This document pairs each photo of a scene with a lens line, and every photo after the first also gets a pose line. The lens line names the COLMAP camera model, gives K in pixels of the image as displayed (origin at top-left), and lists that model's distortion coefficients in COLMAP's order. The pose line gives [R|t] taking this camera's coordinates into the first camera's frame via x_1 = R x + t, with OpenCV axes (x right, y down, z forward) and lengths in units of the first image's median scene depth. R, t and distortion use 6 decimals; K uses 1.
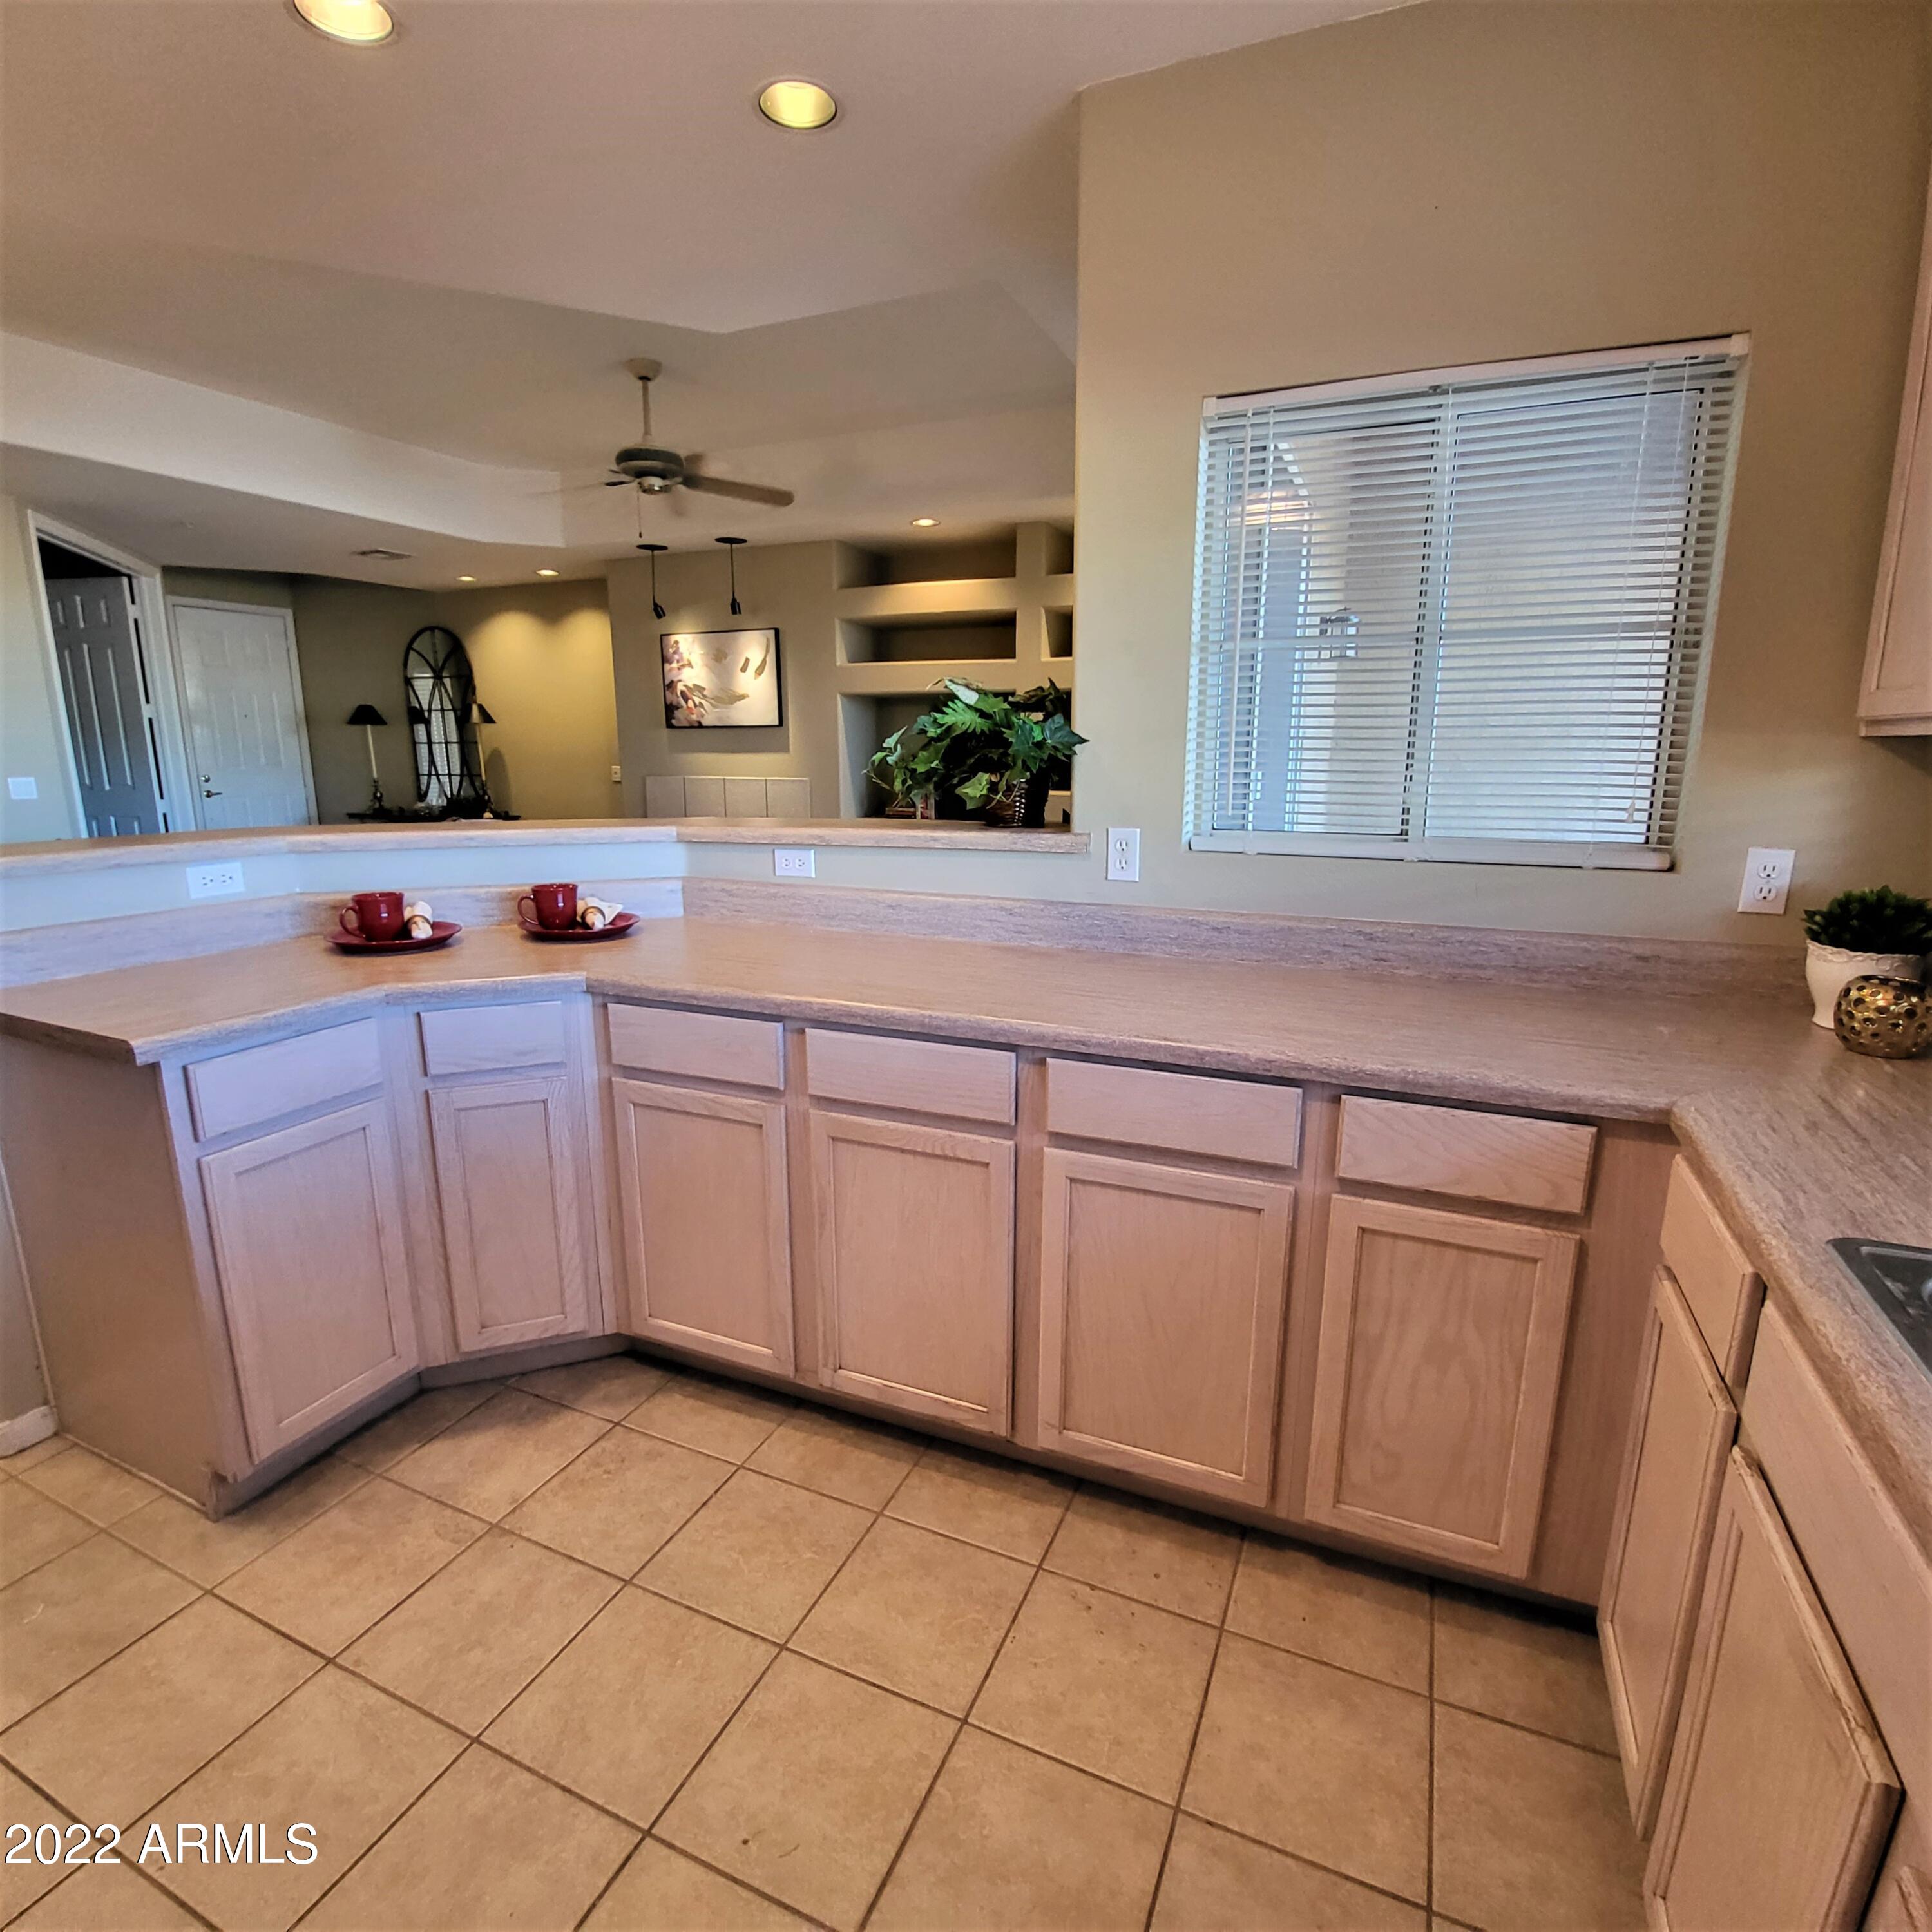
lens RADIAL K [[1011.7, 0, 976.3], [0, 1011.7, 957.7], [0, 0, 1]] dist [-0.007698, -0.007385]
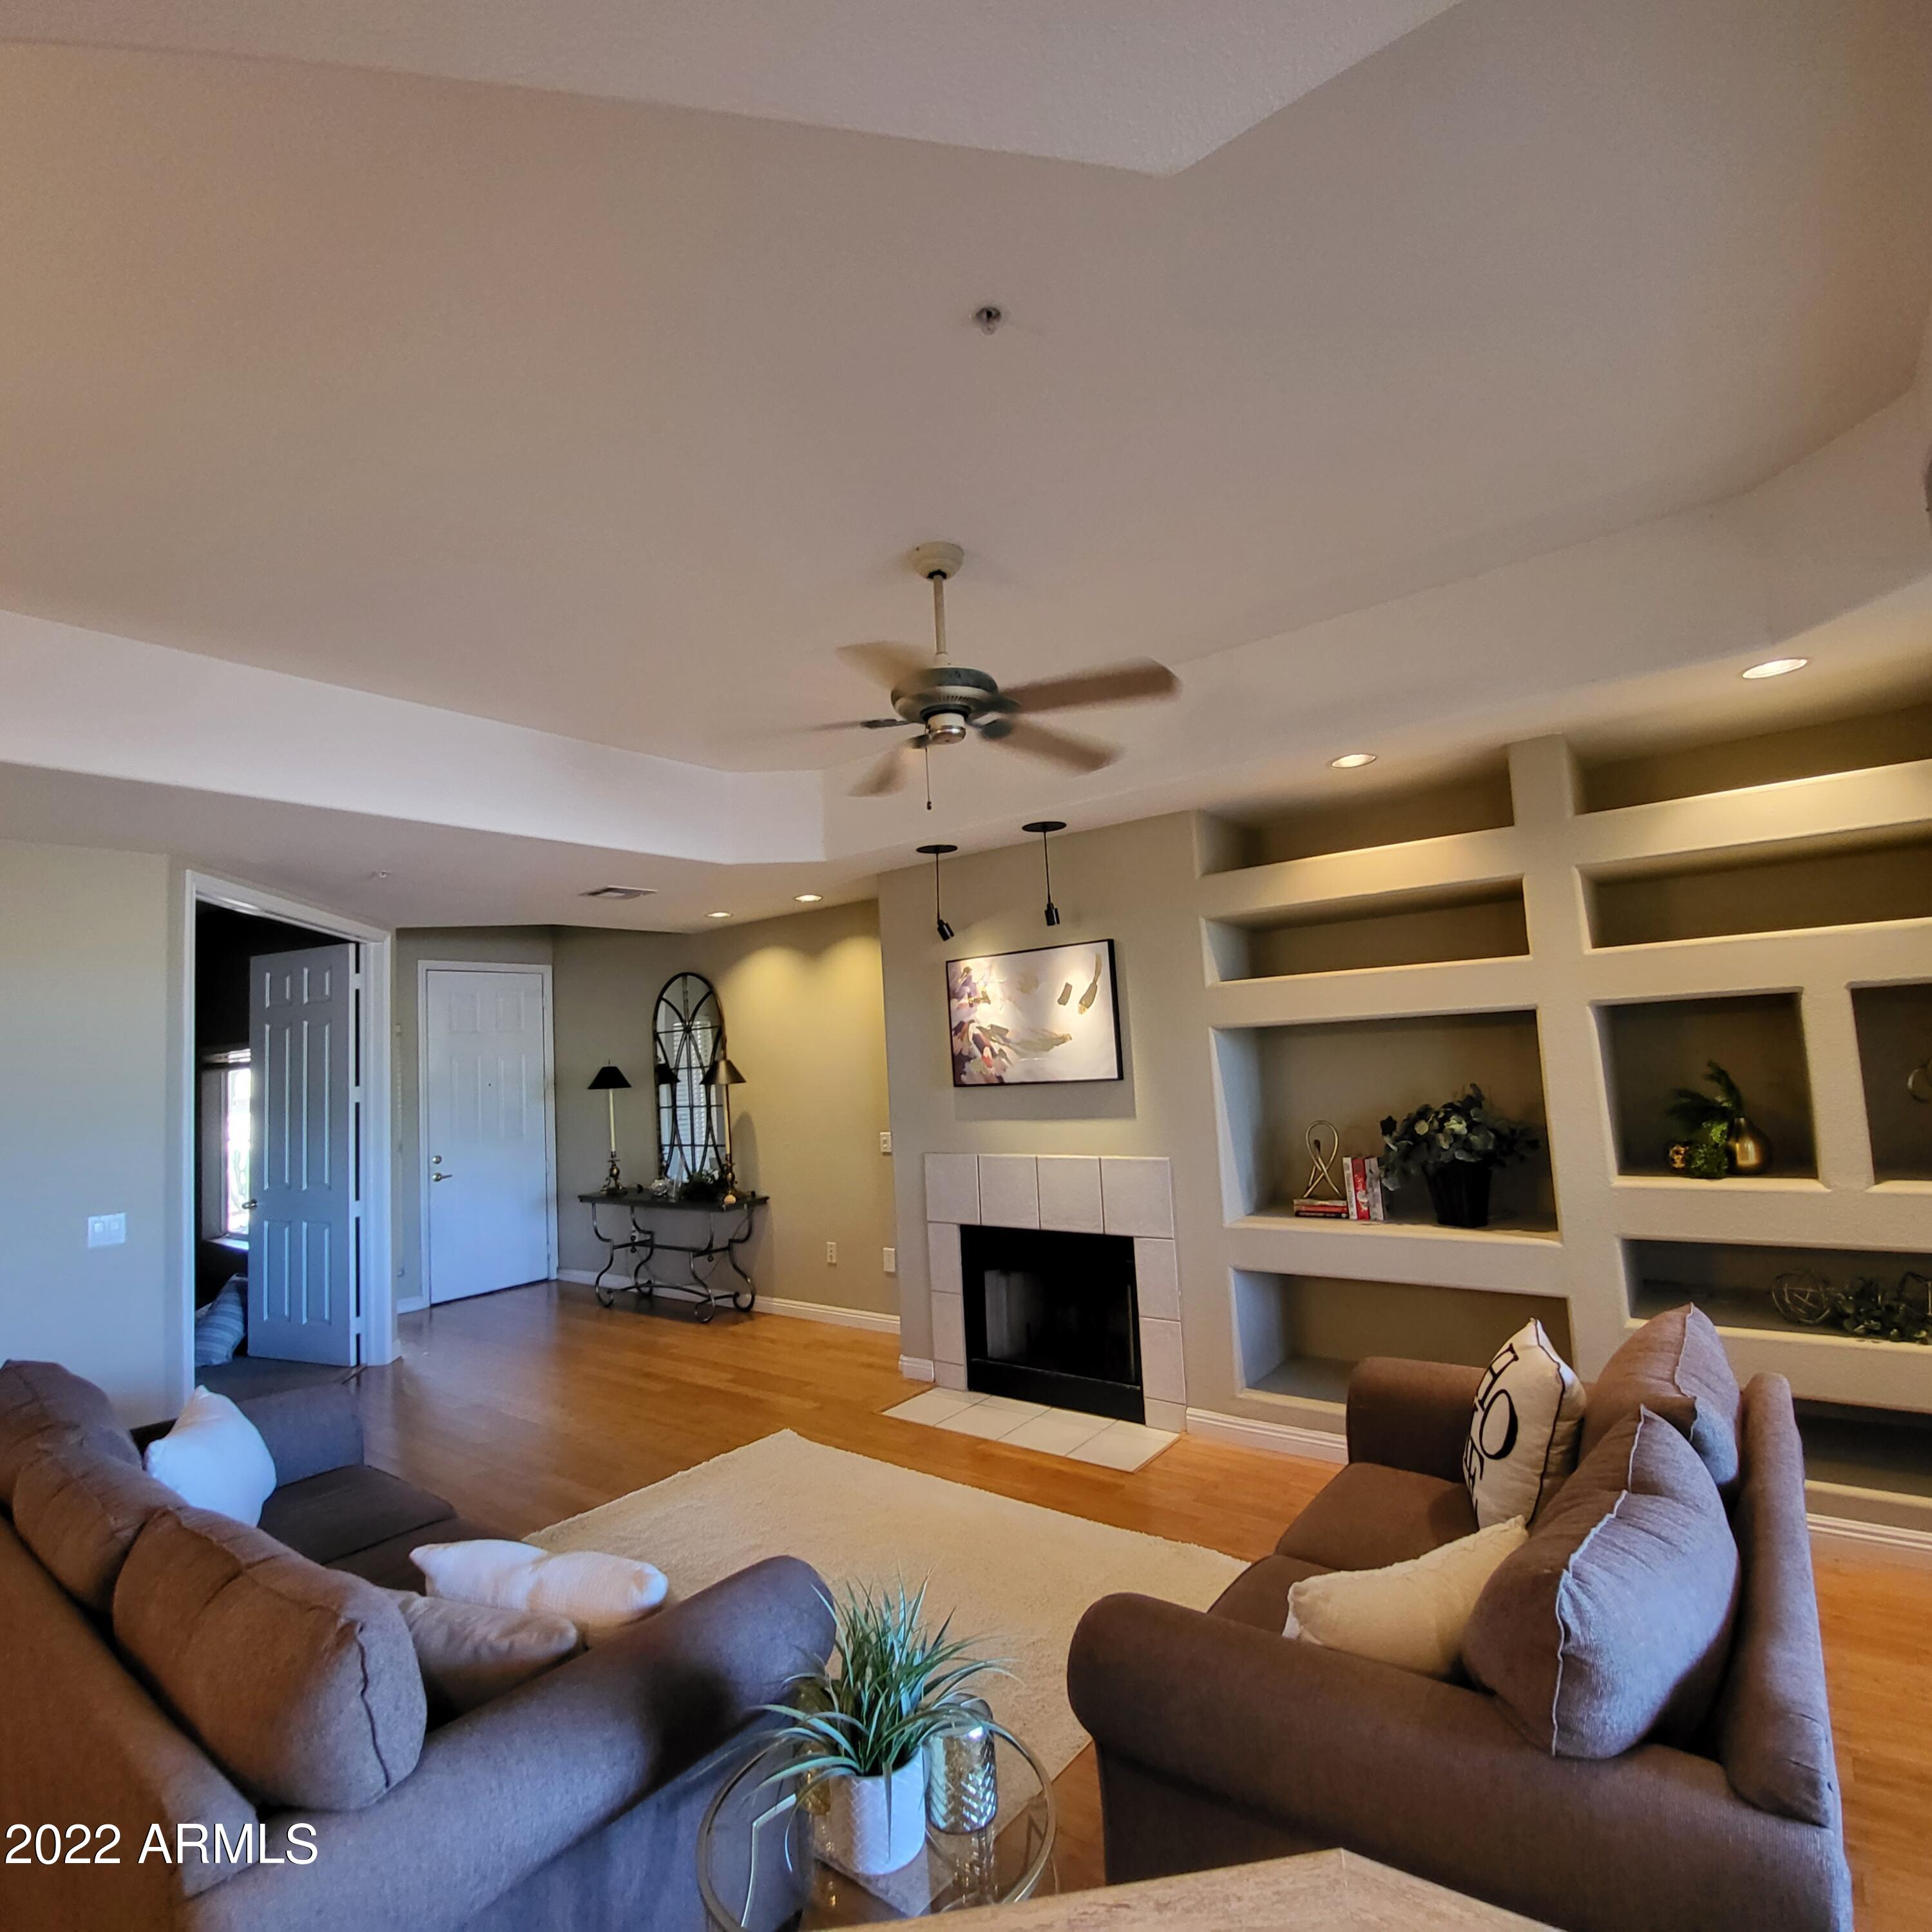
lens RADIAL K [[1011.7, 0, 974.3], [0, 1011.7, 966.3], [0, 0, 1]] dist [-0.007698, -0.007385]
pose [[0.967059, -0.078363, -0.242190, -0.115583], [0.006105, 0.958302, -0.285694, -0.106970], [0.254479, 0.274804, 0.927213, 0.325952]]
